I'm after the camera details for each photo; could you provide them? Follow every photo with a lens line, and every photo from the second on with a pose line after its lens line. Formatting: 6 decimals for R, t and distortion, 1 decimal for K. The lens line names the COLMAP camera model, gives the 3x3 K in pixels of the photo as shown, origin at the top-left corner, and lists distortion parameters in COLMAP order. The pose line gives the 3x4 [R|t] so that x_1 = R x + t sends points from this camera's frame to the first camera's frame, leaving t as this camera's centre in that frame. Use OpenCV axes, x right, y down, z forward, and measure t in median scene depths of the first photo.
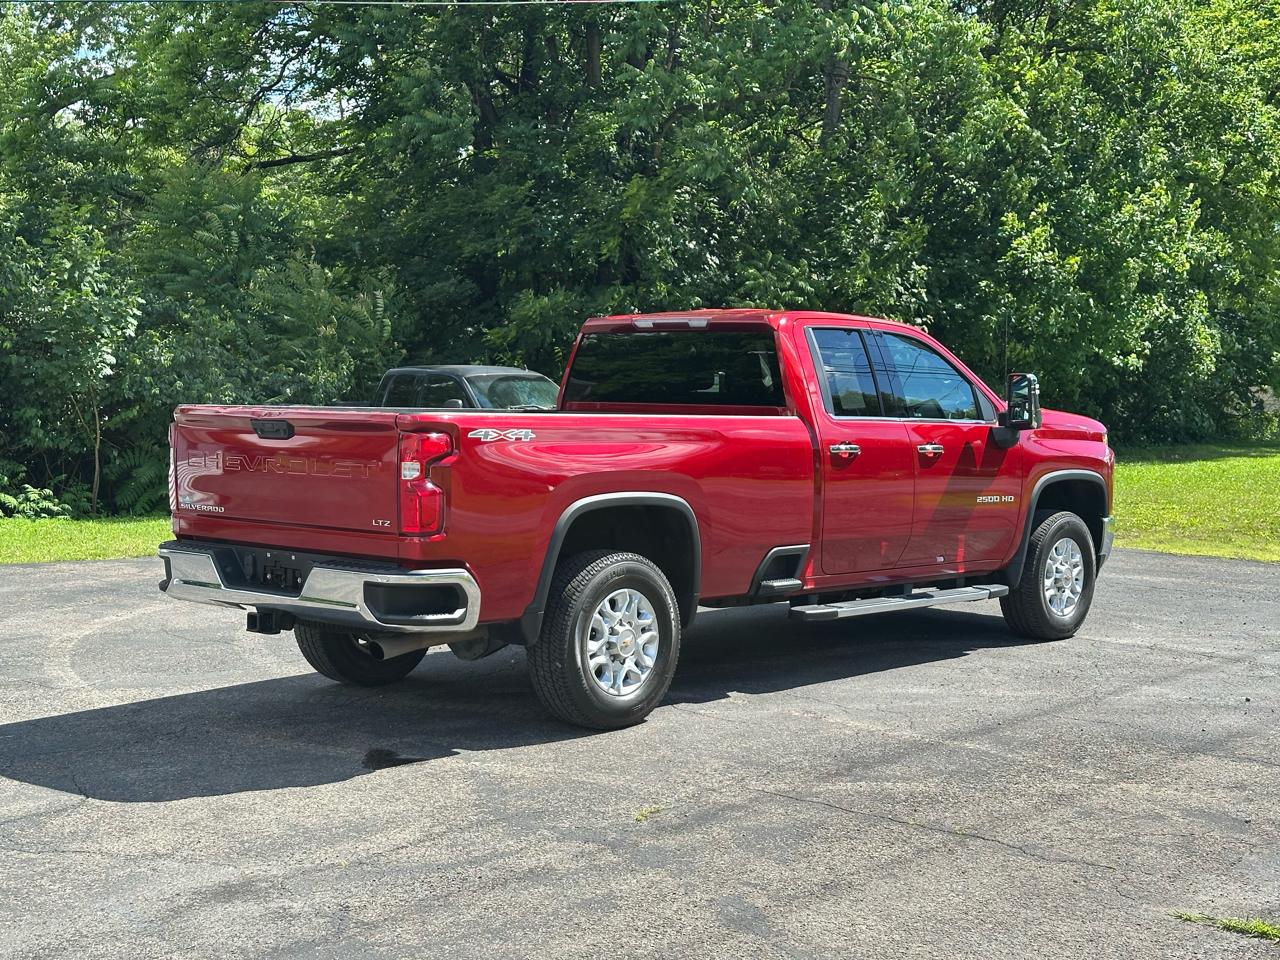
lens RADIAL K [[1657.3, 0, 640.0], [0, 1657.3, 480.0], [0, 0, 1]] dist [0.178799, -0.345609]
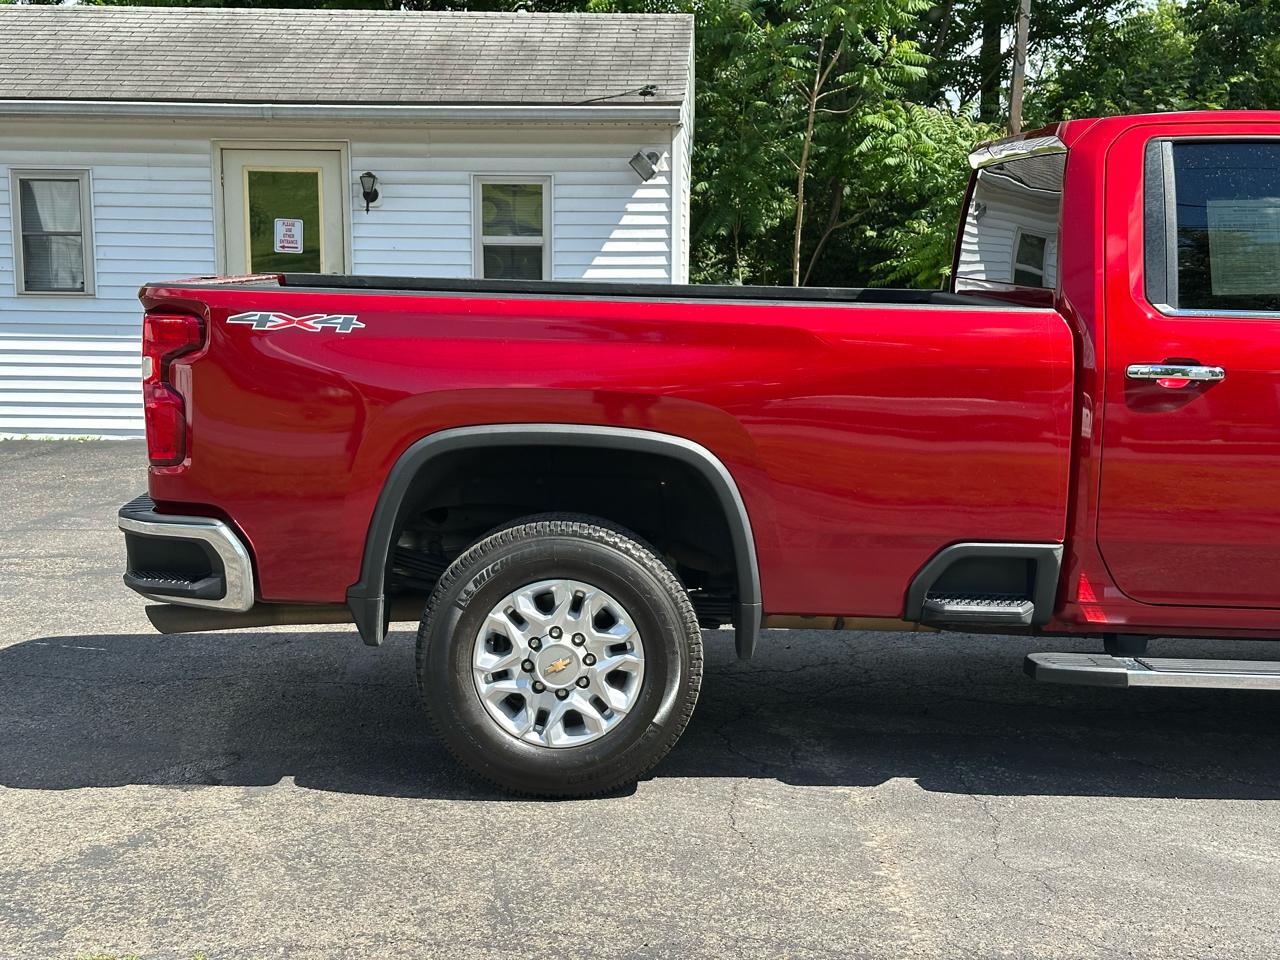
lens RADIAL K [[1657.3, 0, 640.0], [0, 1657.3, 480.0], [0, 0, 1]] dist [0.178799, -0.345609]
pose [[0.692608, 0.070327, -0.717878, 0.453217], [-0.044892, 0.997509, 0.054409, -0.006412], [0.719916, -0.005457, 0.694039, 0.589530]]
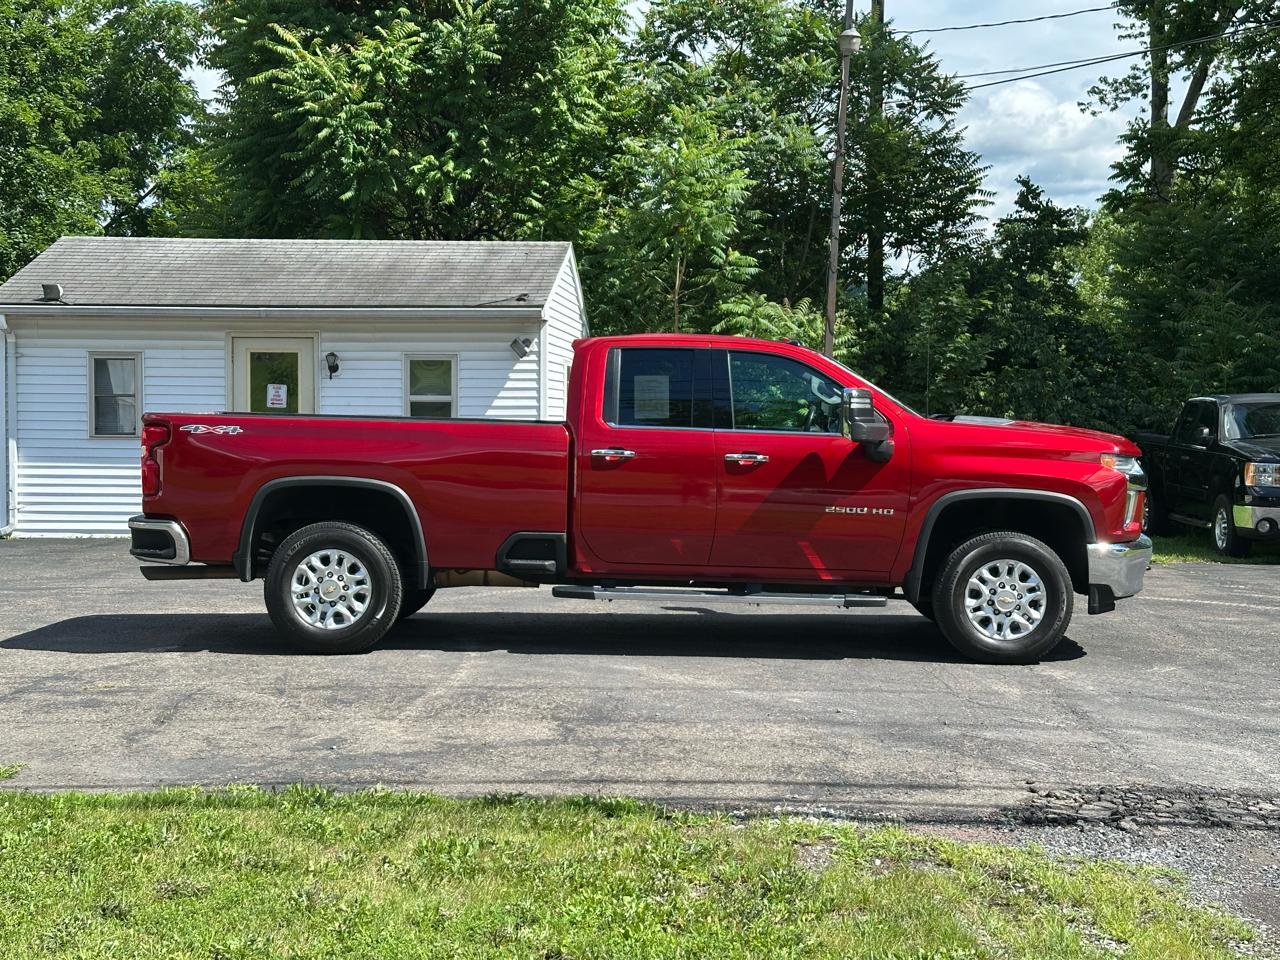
lens RADIAL K [[1657.3, 0, 640.0], [0, 1657.3, 480.0], [0, 0, 1]] dist [0.178799, -0.345609]
pose [[0.664685, -0.000049, -0.747124, 1.142254], [-0.047453, 0.997978, -0.042283, 0.055085], [0.745615, 0.063559, 0.663339, 0.298212]]
